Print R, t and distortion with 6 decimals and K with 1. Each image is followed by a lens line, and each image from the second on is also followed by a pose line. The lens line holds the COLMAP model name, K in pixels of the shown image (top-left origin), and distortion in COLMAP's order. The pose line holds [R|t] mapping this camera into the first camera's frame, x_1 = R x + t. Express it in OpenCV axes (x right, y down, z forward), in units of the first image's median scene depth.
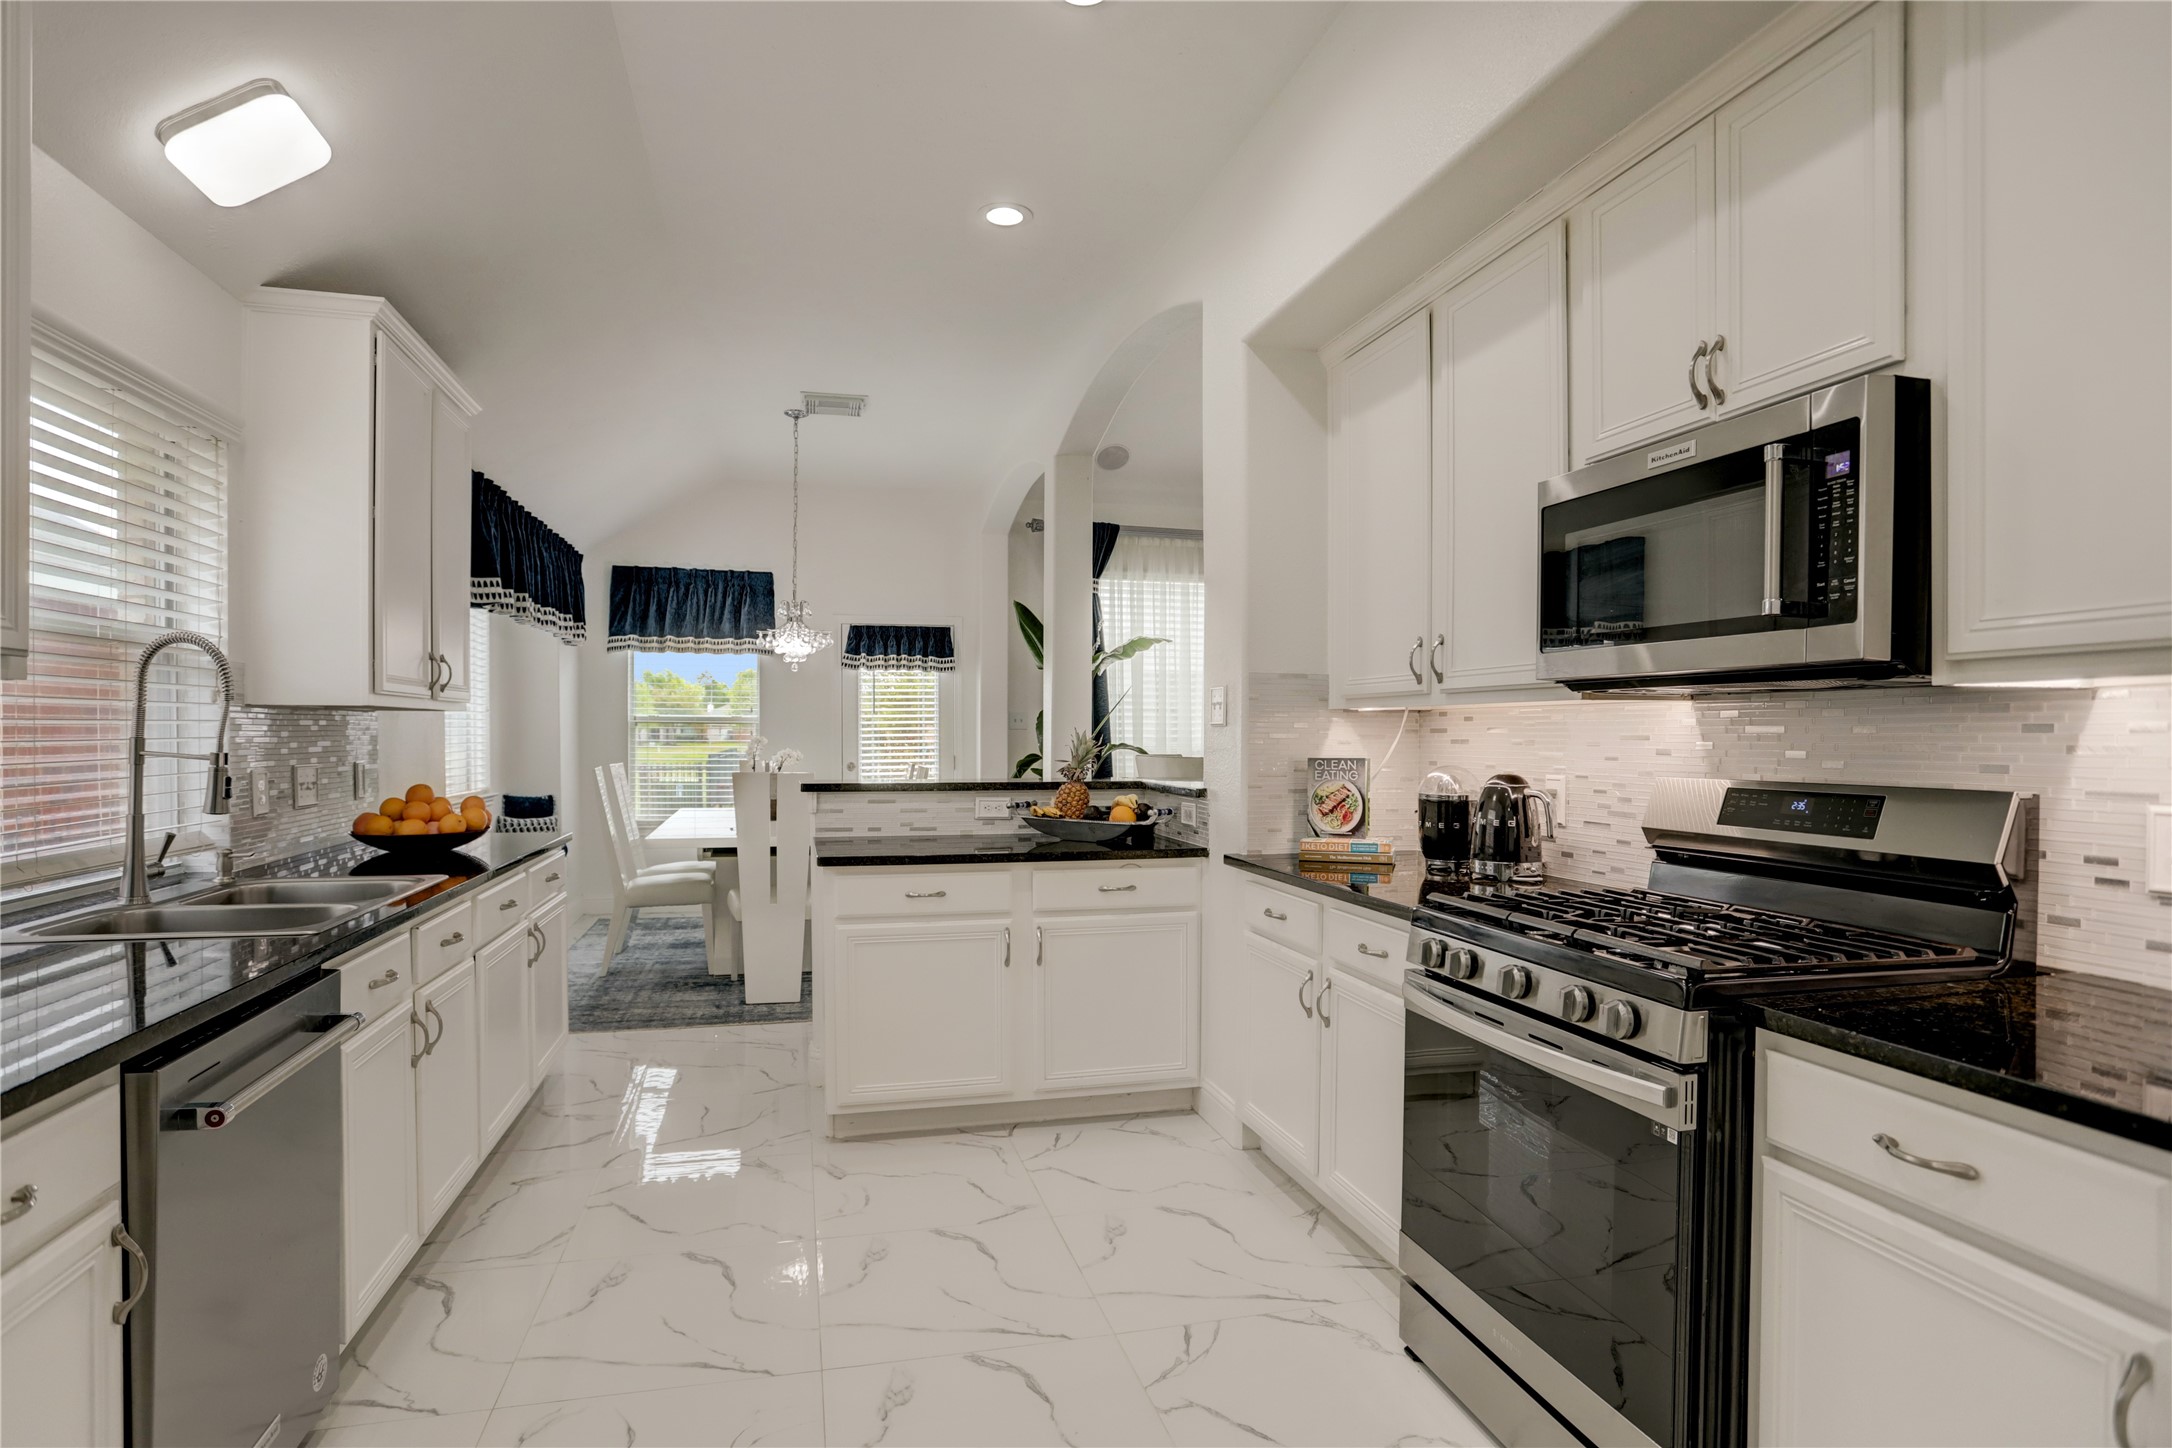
lens RADIAL K [[1164.4, 0, 1085.7], [0, 1164.4, 818.0], [0, 0, 1]] dist [-0.000633, 0.000307]
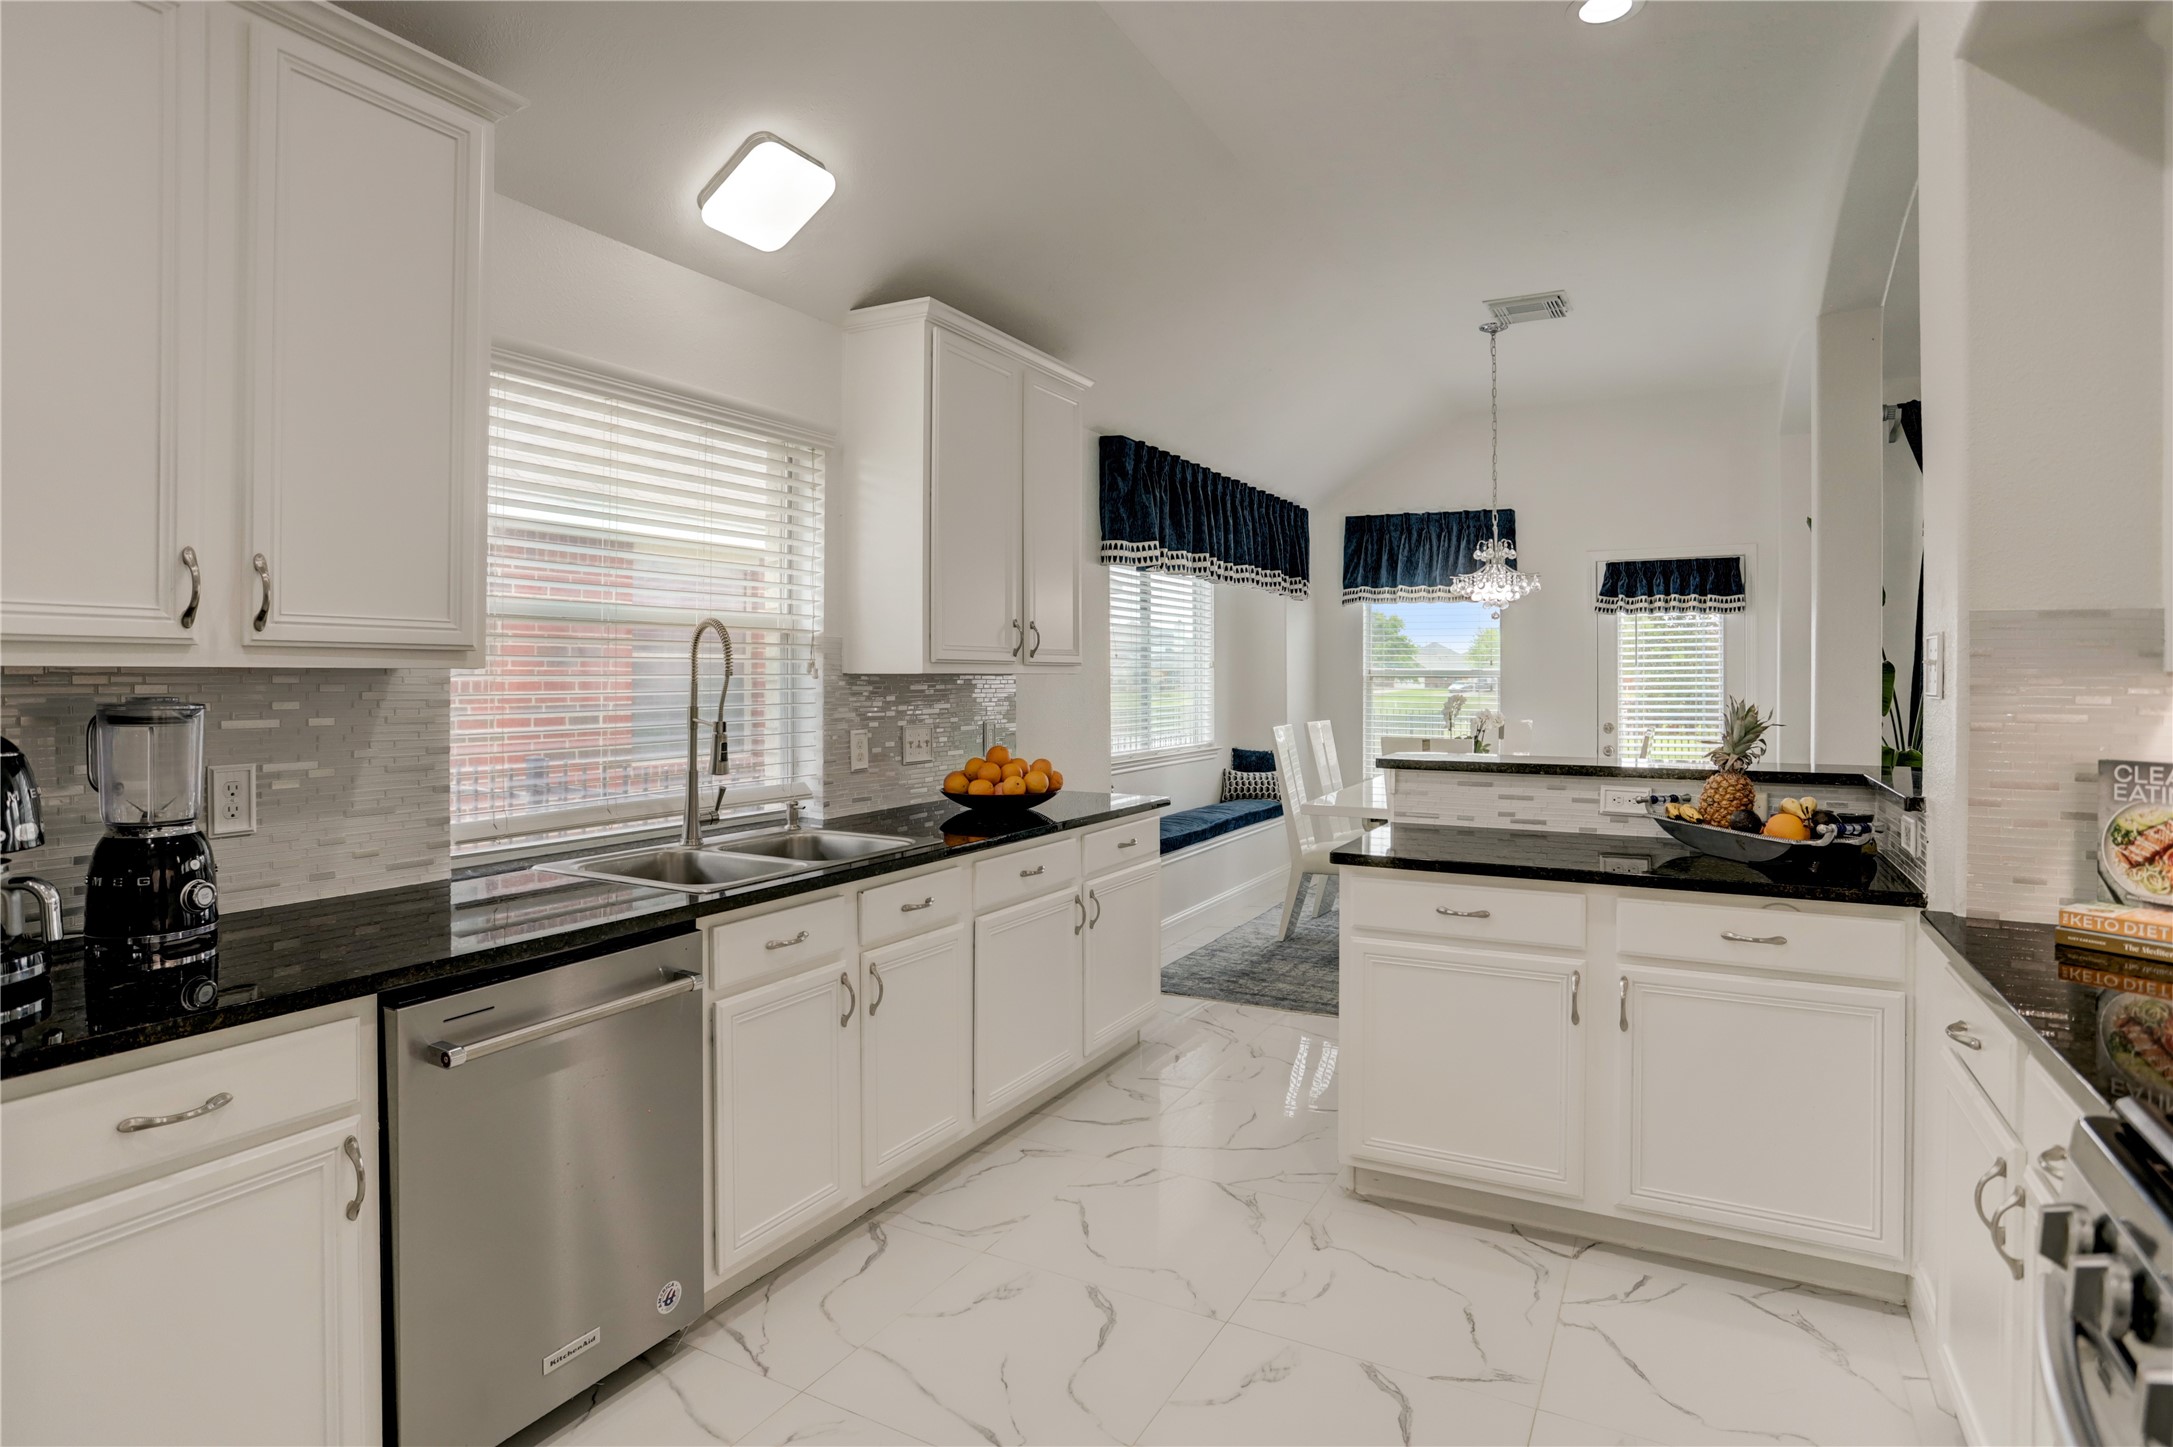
lens RADIAL K [[1188.6, 0, 1086.5], [0, 1188.6, 723.5], [0, 0, 1]] dist [-0.061611, 0.063465]
pose [[0.747874, 0.025137, -0.663365, 0.167018], [-0.048422, 0.998687, -0.016747, -0.029769], [0.662072, 0.044646, 0.748109, 0.214245]]
